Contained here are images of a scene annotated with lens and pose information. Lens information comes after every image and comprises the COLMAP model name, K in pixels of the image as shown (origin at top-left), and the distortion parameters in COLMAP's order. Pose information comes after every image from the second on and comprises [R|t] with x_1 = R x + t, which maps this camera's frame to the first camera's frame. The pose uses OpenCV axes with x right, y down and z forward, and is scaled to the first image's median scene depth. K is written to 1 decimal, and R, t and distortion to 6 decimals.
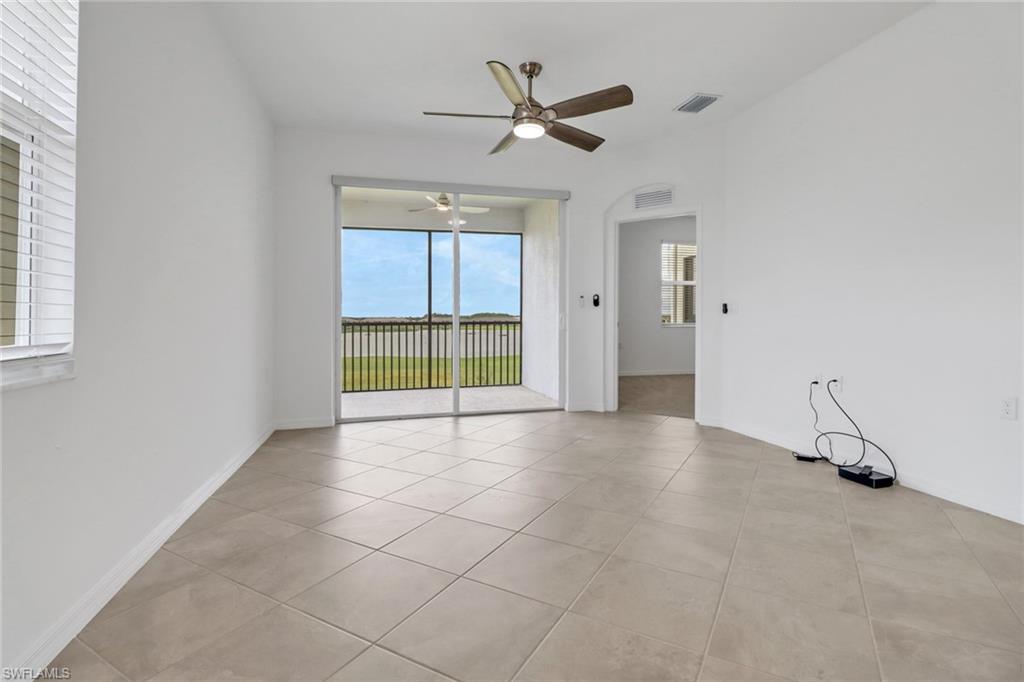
lens RADIAL K [[500.6, 0, 516.6], [0, 500.6, 313.8], [0, 0, 1]] dist [0.016489, 0.000001]
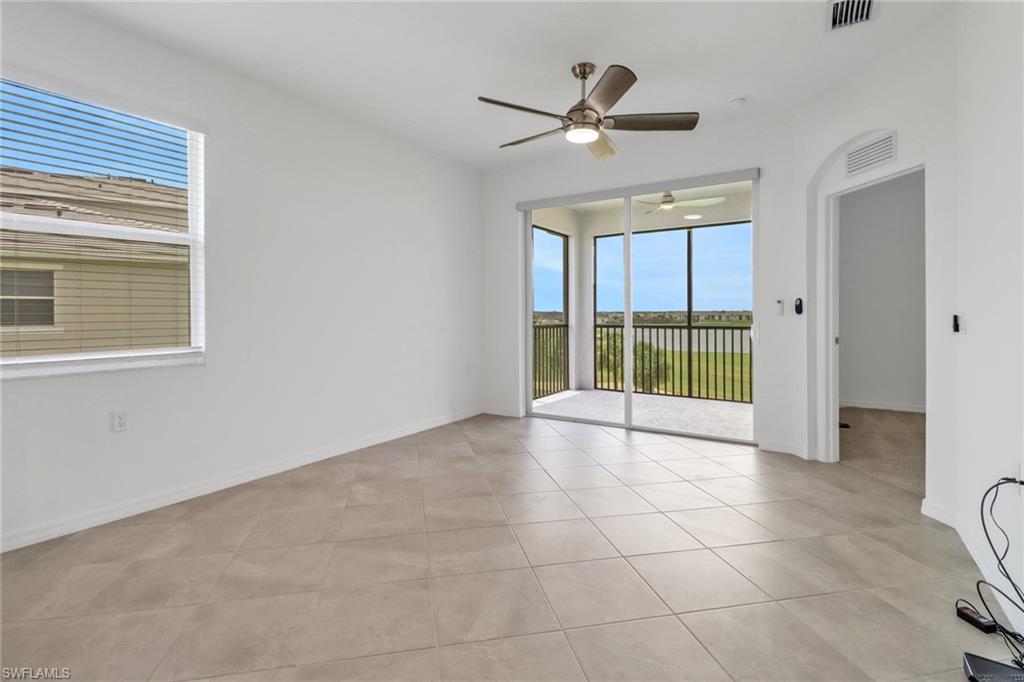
lens RADIAL K [[493.3, 0, 489.2], [0, 493.3, 305.5], [0, 0, 1]] dist [0.012670, -0.000097]
pose [[0.655702, -0.010397, -0.754948, 0.413916], [0.006739, 0.999946, -0.007919, -0.025595], [0.754990, 0.000105, 0.655737, 0.174229]]
